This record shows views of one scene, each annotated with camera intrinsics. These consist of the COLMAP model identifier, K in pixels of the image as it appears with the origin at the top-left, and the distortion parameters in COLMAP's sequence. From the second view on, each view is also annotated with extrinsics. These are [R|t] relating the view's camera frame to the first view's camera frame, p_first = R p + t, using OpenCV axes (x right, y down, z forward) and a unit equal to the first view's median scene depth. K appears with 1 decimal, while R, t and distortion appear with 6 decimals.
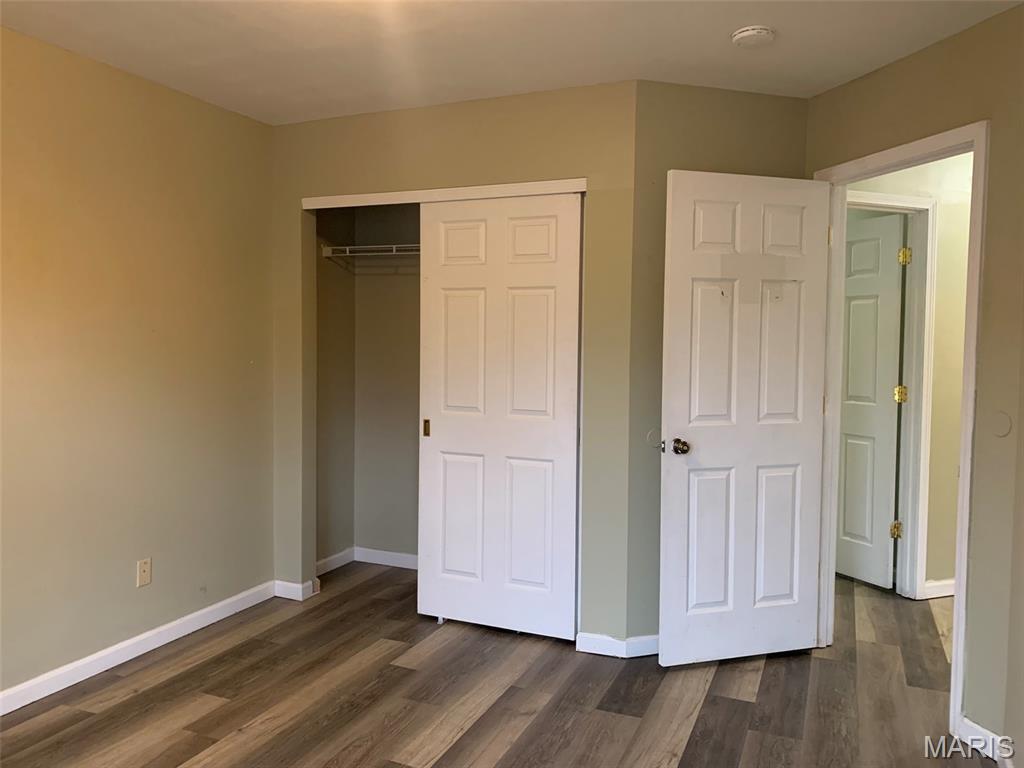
lens RADIAL K [[787.6, 0, 506.2], [0, 787.6, 378.0], [0, 0, 1]] dist [0.009342, -0.011705]
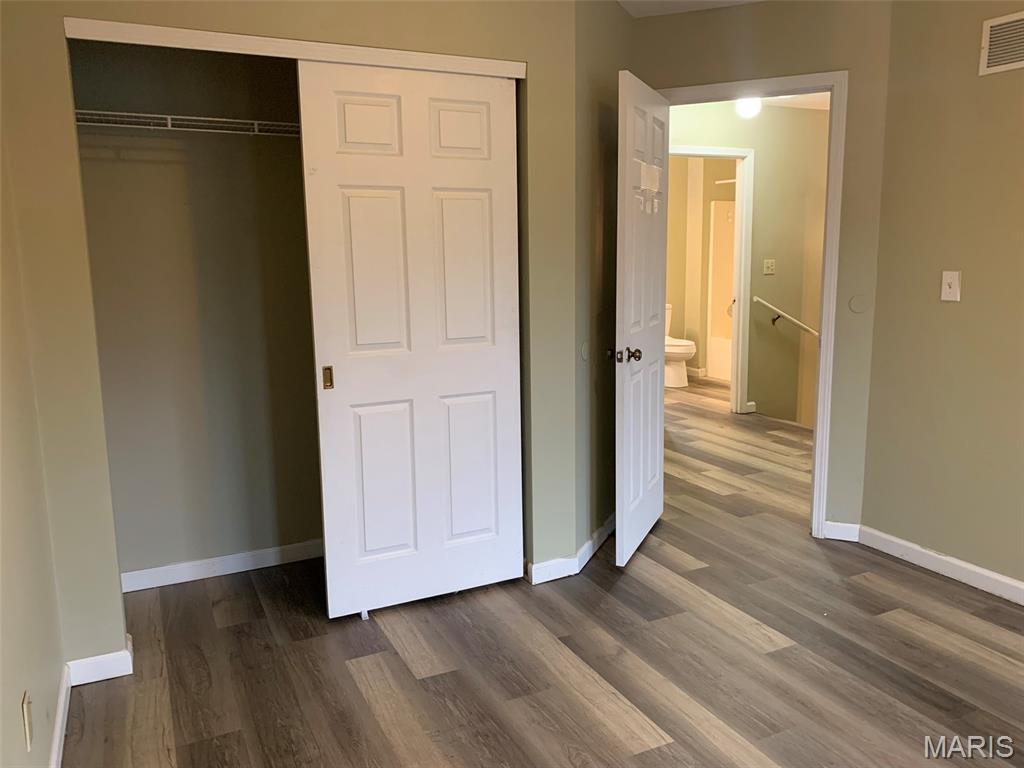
lens RADIAL K [[787.6, 0, 510.4], [0, 787.6, 384.7], [0, 0, 1]] dist [0.009342, -0.011705]
pose [[0.646005, -0.150925, 0.748264, -0.595686], [0.061480, 0.987362, 0.146073, -0.030491], [-0.760853, -0.048360, 0.647120, 0.420720]]
